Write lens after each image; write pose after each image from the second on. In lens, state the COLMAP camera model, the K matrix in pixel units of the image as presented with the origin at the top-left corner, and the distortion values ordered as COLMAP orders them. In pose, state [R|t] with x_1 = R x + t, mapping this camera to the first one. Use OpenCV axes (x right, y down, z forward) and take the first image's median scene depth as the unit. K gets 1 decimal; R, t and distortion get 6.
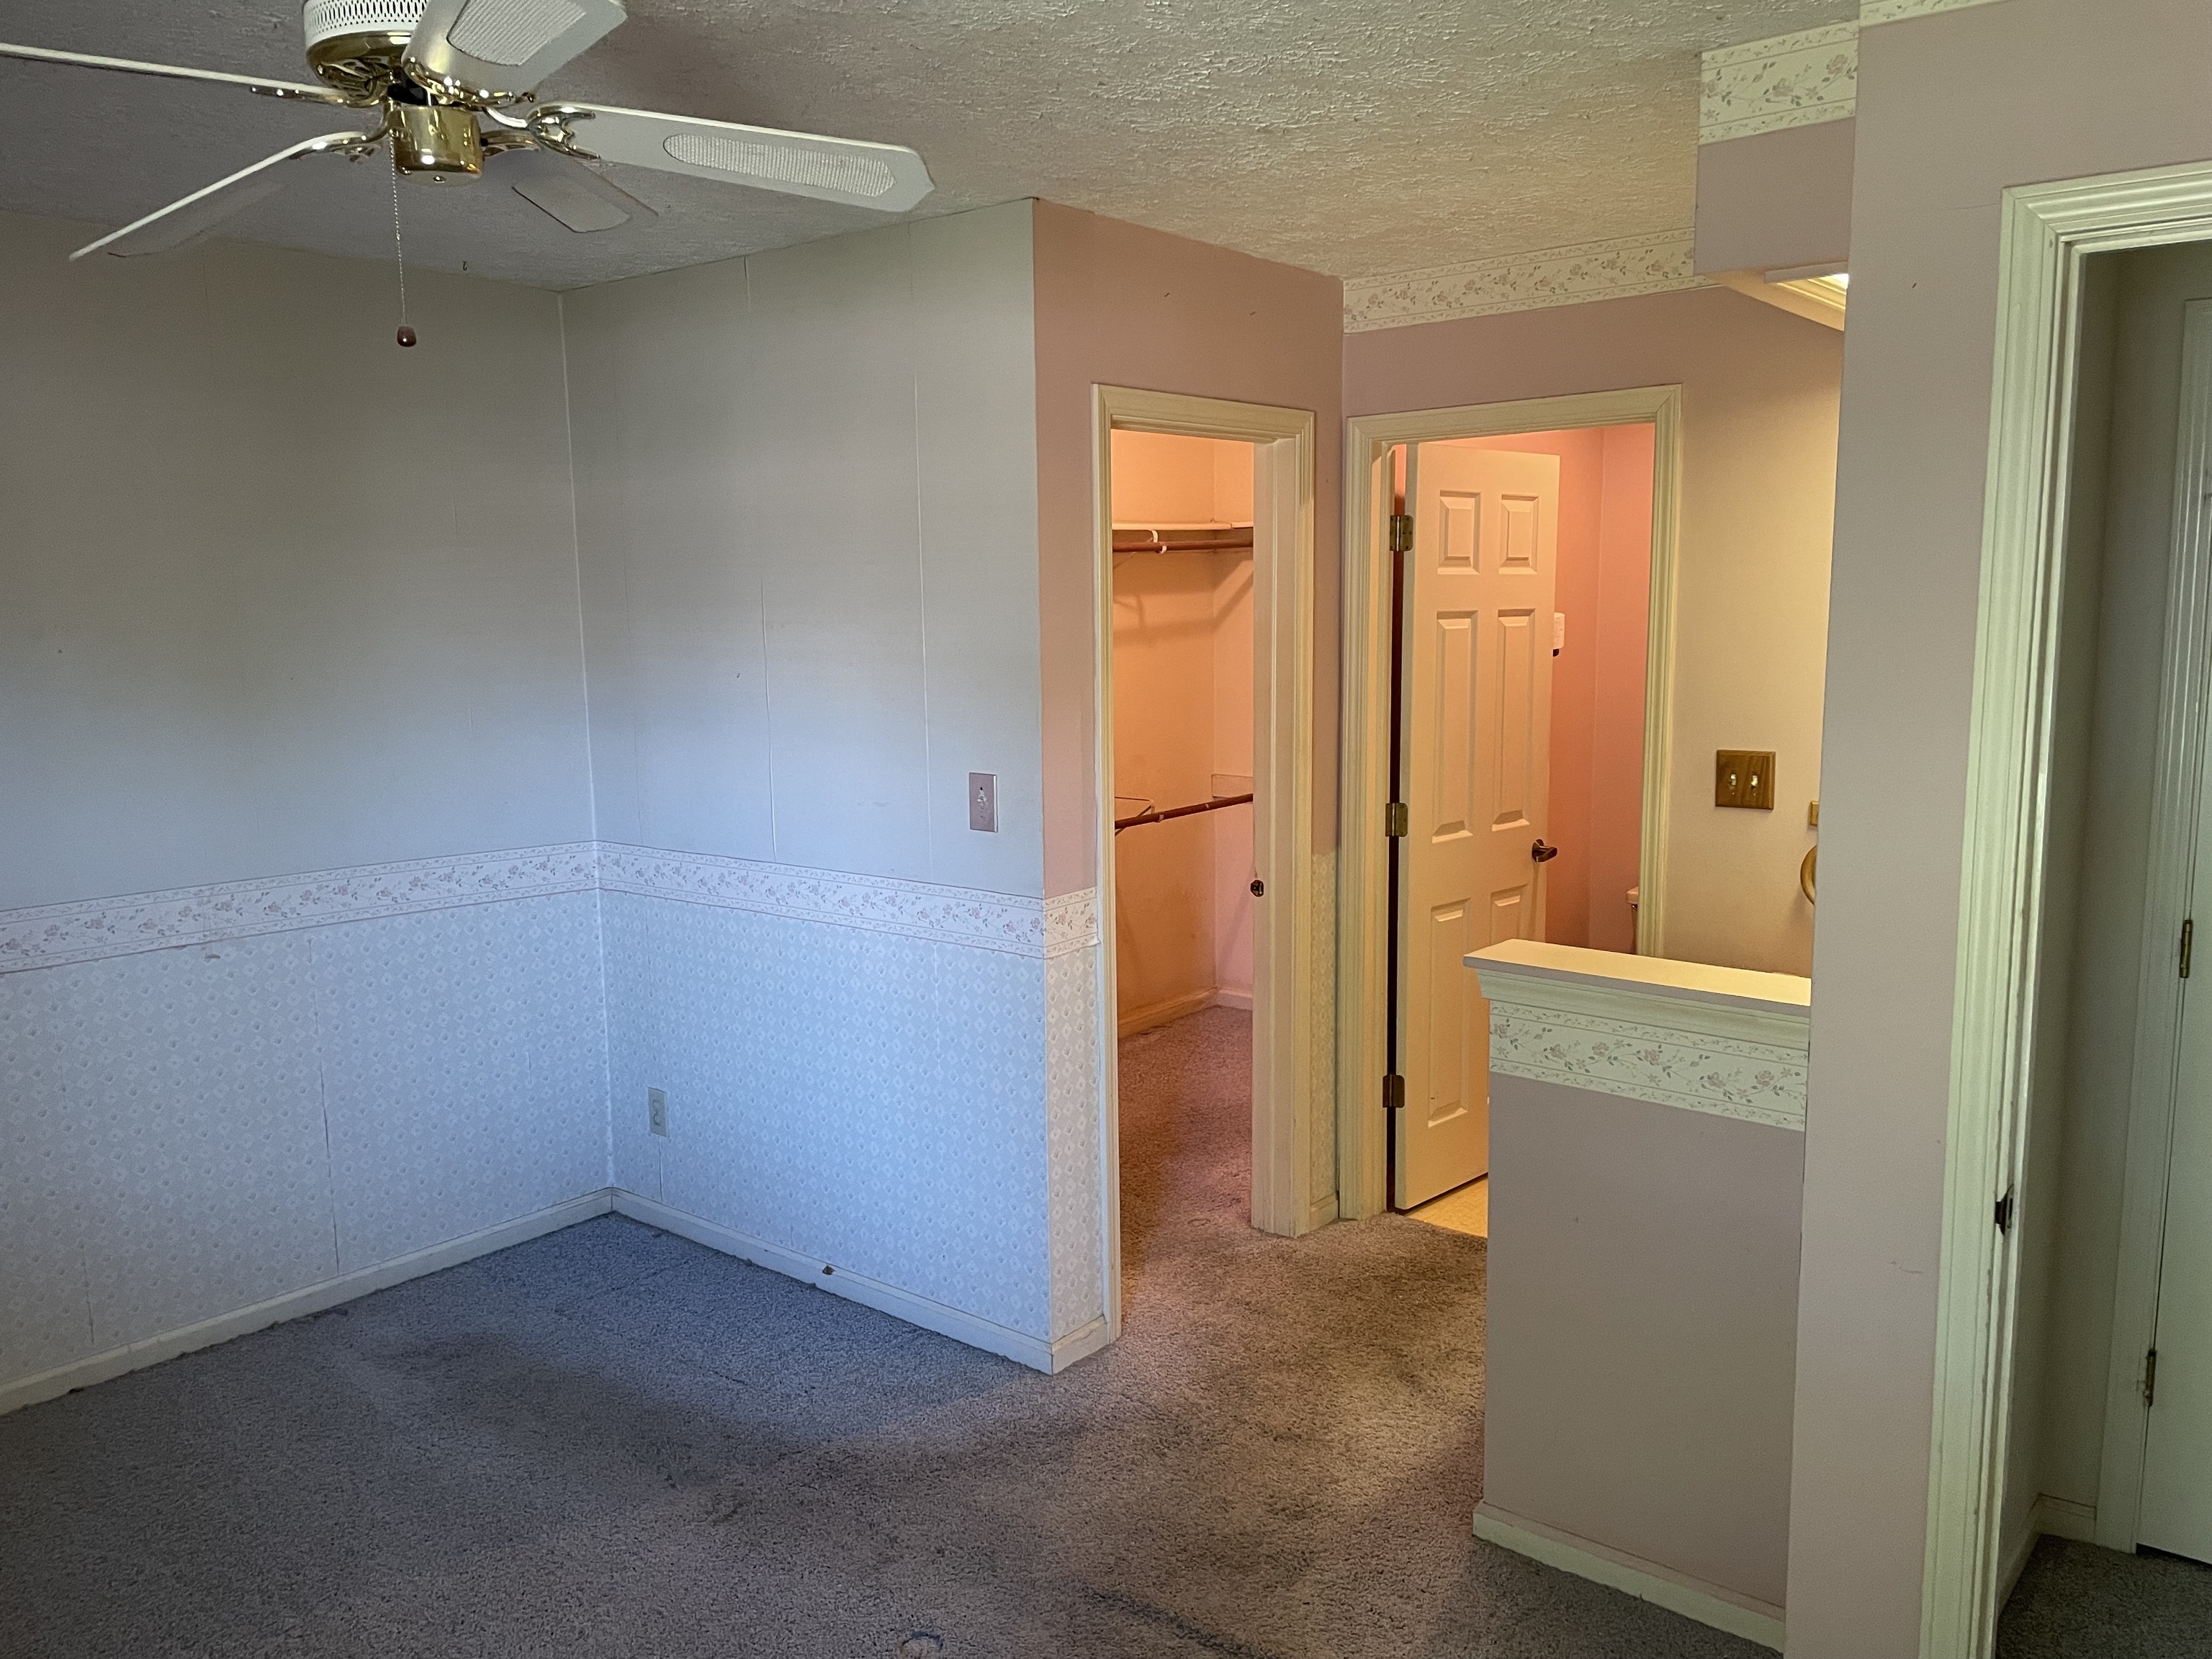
lens RADIAL K [[1666.2, 0, 1114.3], [0, 1666.2, 825.9], [0, 0, 1]] dist [0.100335, -0.122066]
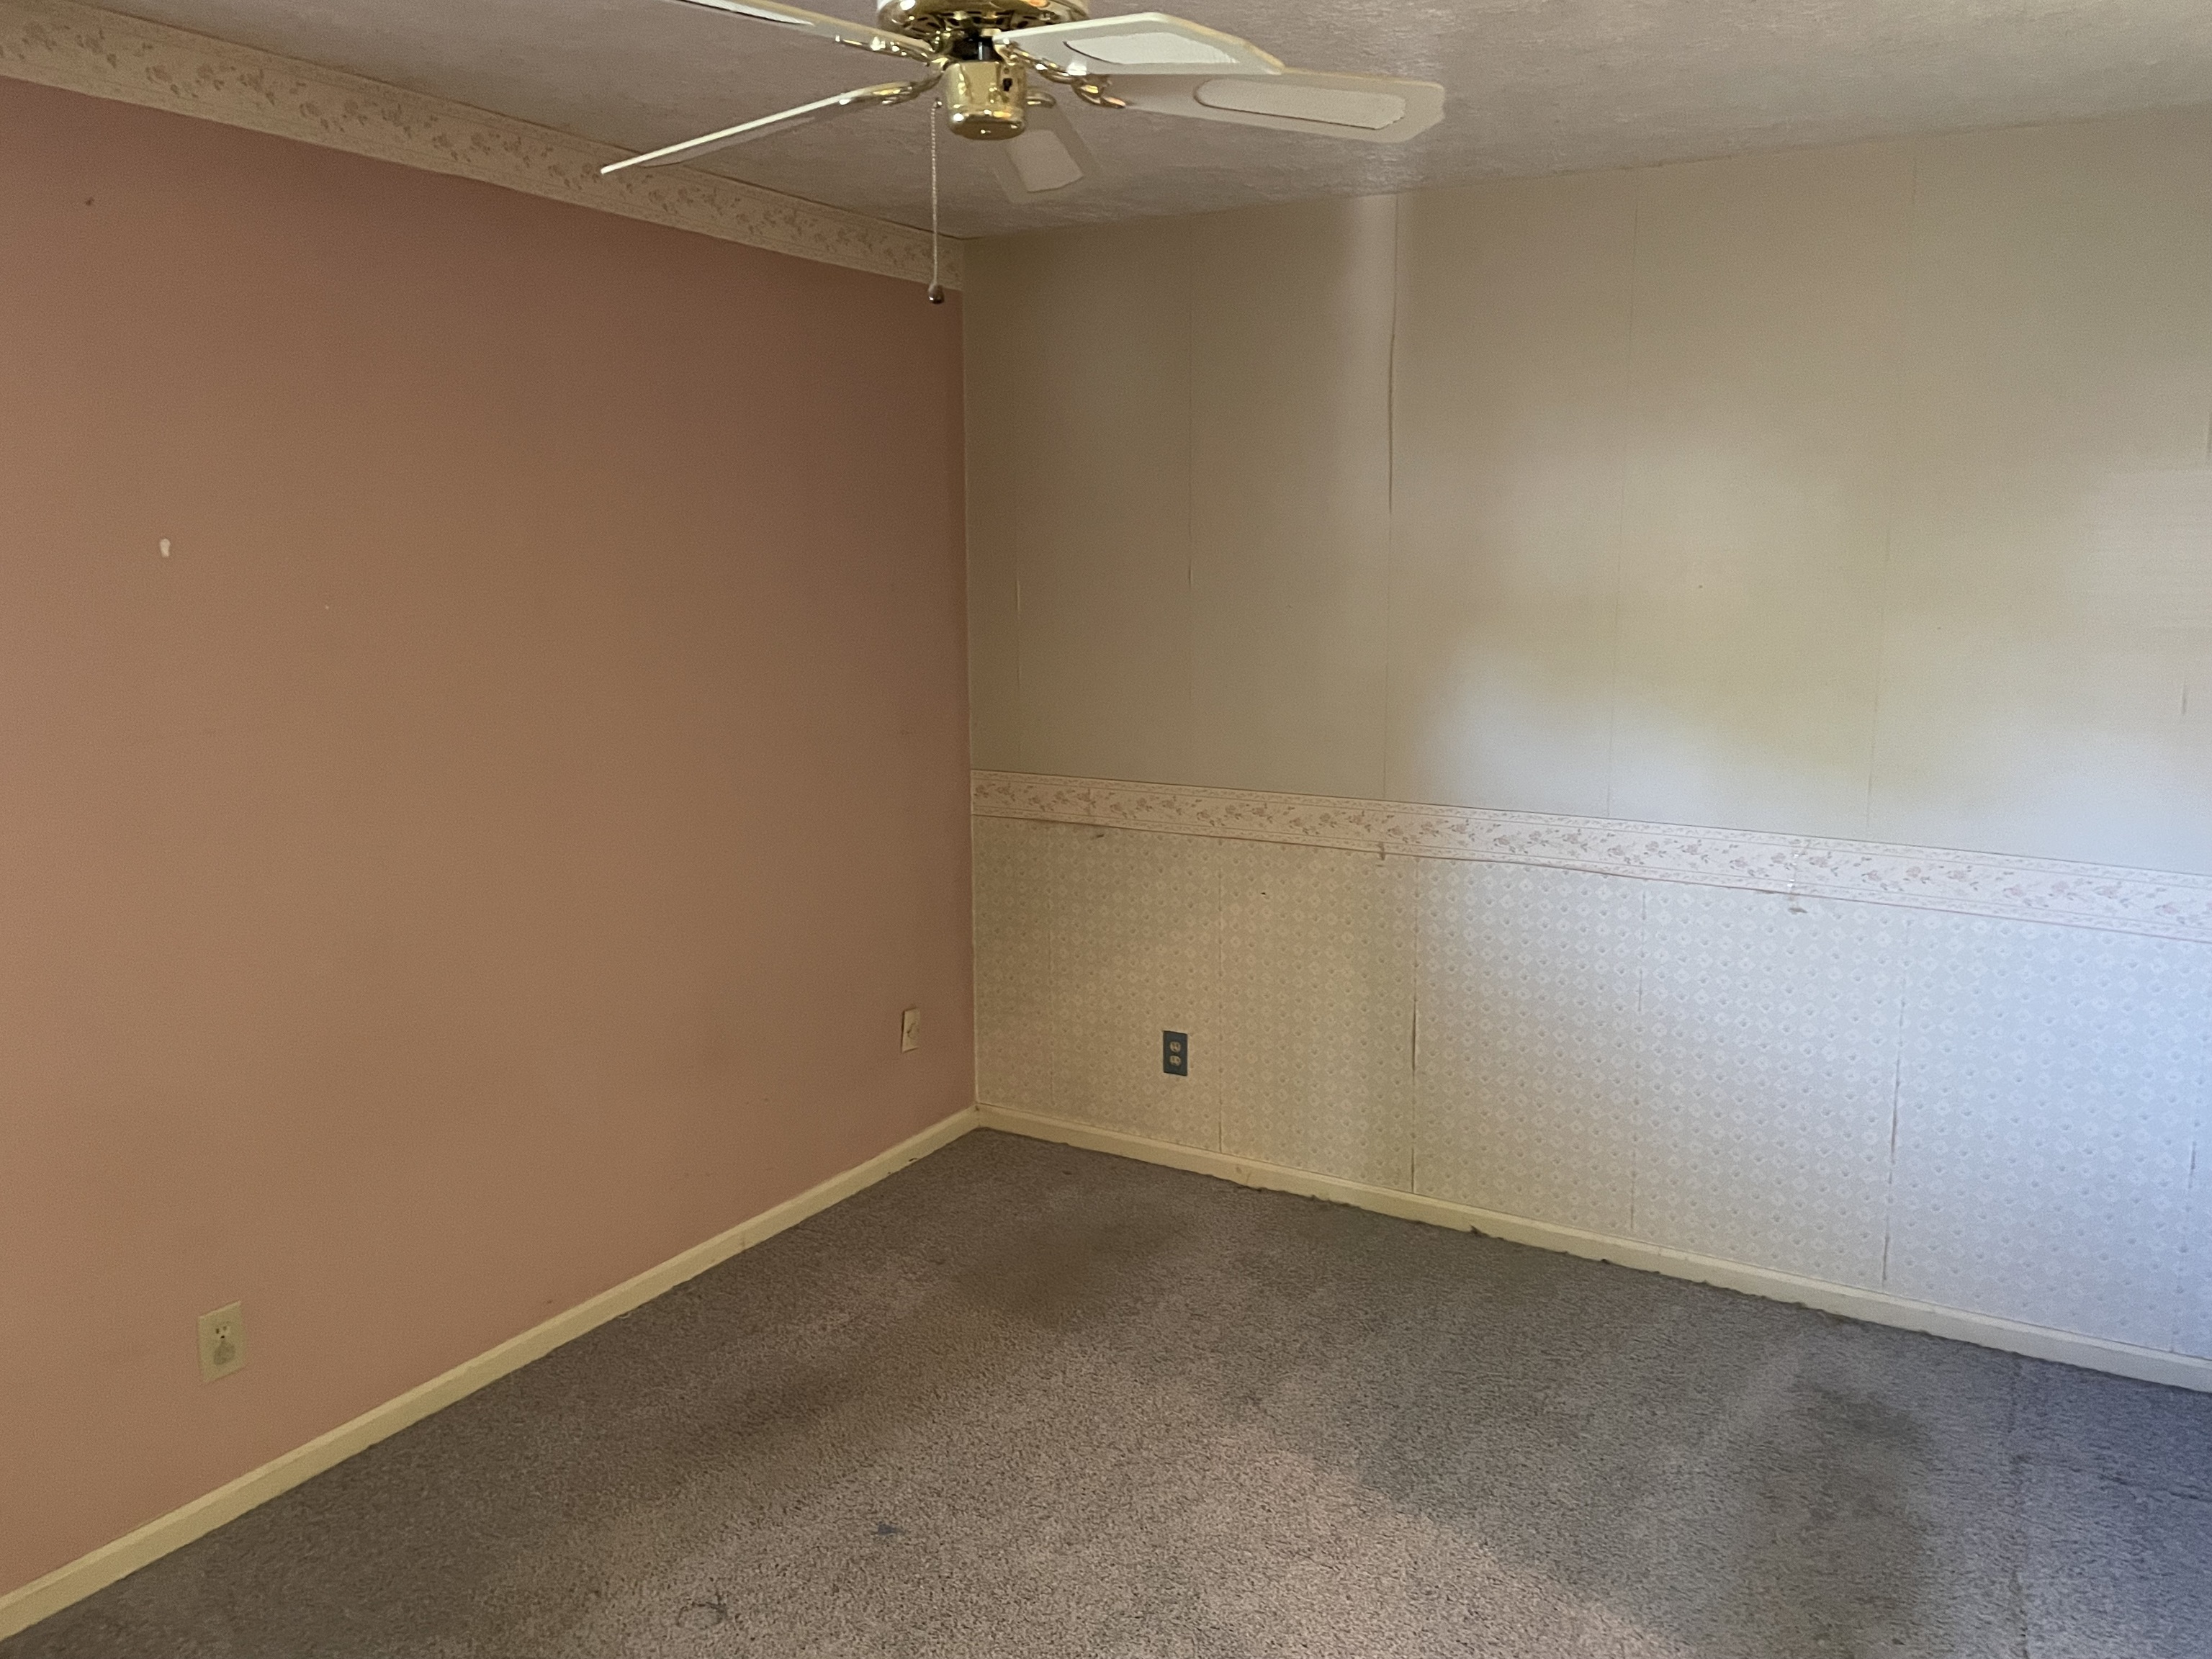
lens RADIAL K [[1666.2, 0, 1108.0], [0, 1666.2, 832.5], [0, 0, 1]] dist [0.100335, -0.122066]
pose [[0.163976, 0.173850, -0.971024, 0.330671], [-0.145670, 0.977824, 0.150468, -0.053652], [0.975650, 0.116776, 0.185664, 0.431522]]
